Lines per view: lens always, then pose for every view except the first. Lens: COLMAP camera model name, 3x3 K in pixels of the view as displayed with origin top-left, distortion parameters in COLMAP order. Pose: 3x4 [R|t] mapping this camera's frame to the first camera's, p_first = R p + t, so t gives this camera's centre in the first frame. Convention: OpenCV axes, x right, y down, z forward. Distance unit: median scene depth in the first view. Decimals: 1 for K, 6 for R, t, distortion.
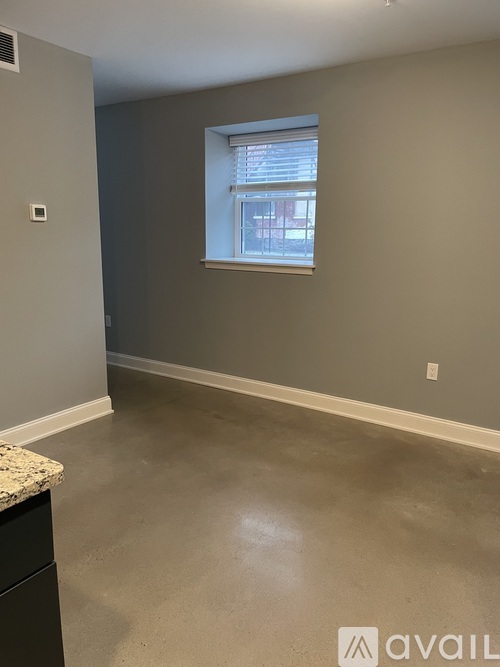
lens RADIAL K [[506.1, 0, 250.0], [0, 506.1, 333.5], [0, 0, 1]] dist [0.076505, -0.120136]
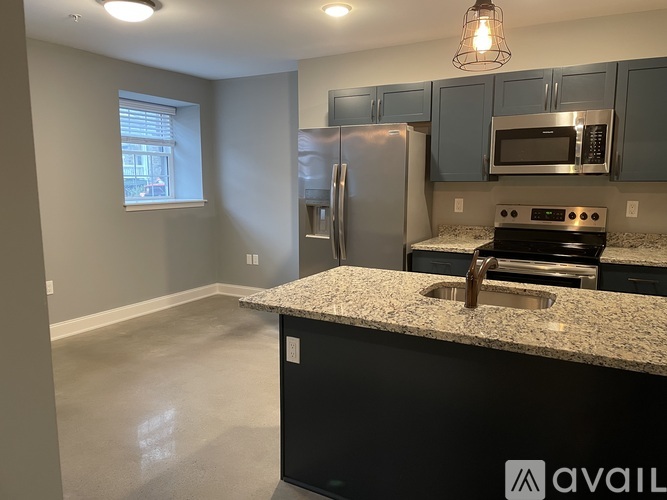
lens RADIAL K [[506.1, 0, 333.9], [0, 506.1, 245.7], [0, 0, 1]] dist [0.076505, -0.120136]
pose [[-0.095381, -0.145847, 0.984698, -1.234564], [0.185003, 0.969377, 0.161498, -0.132459], [-0.978098, 0.197576, -0.065478, 0.494742]]
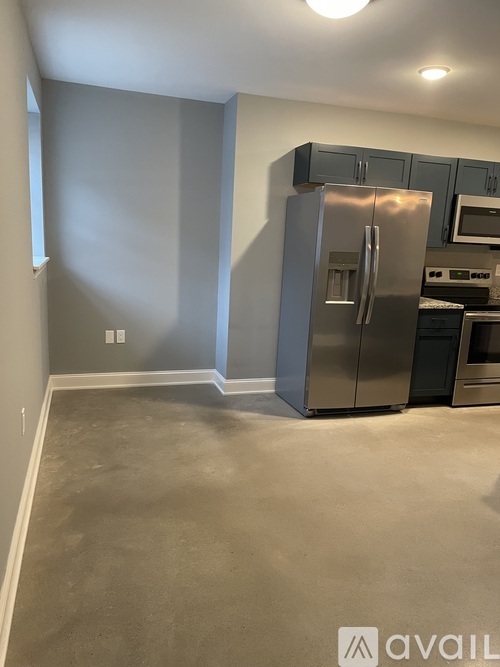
lens RADIAL K [[506.1, 0, 250.0], [0, 506.1, 333.5], [0, 0, 1]] dist [0.076505, -0.120136]
pose [[-0.796838, -0.159316, 0.582811, -0.364362], [0.054329, 0.941808, 0.331732, -0.333722], [-0.601746, 0.296000, -0.741812, 1.710931]]
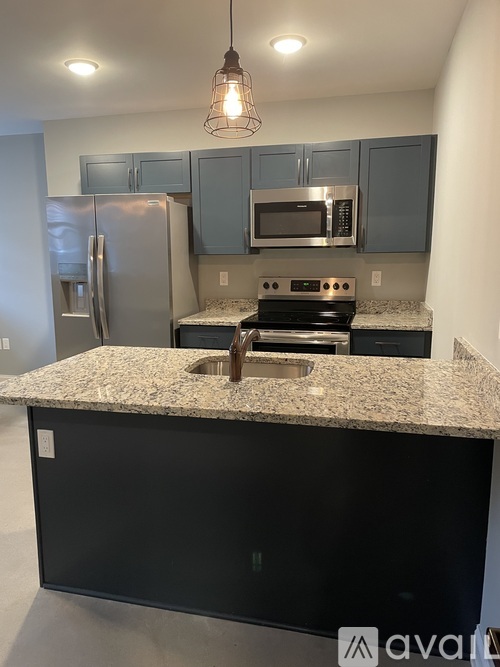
lens RADIAL K [[506.1, 0, 250.0], [0, 506.1, 333.5], [0, 0, 1]] dist [0.076505, -0.120136]
pose [[-0.370970, -0.158451, 0.915027, -1.199884], [0.175517, 0.955613, 0.236637, -0.122764], [-0.911907, 0.248388, -0.326693, 0.470375]]
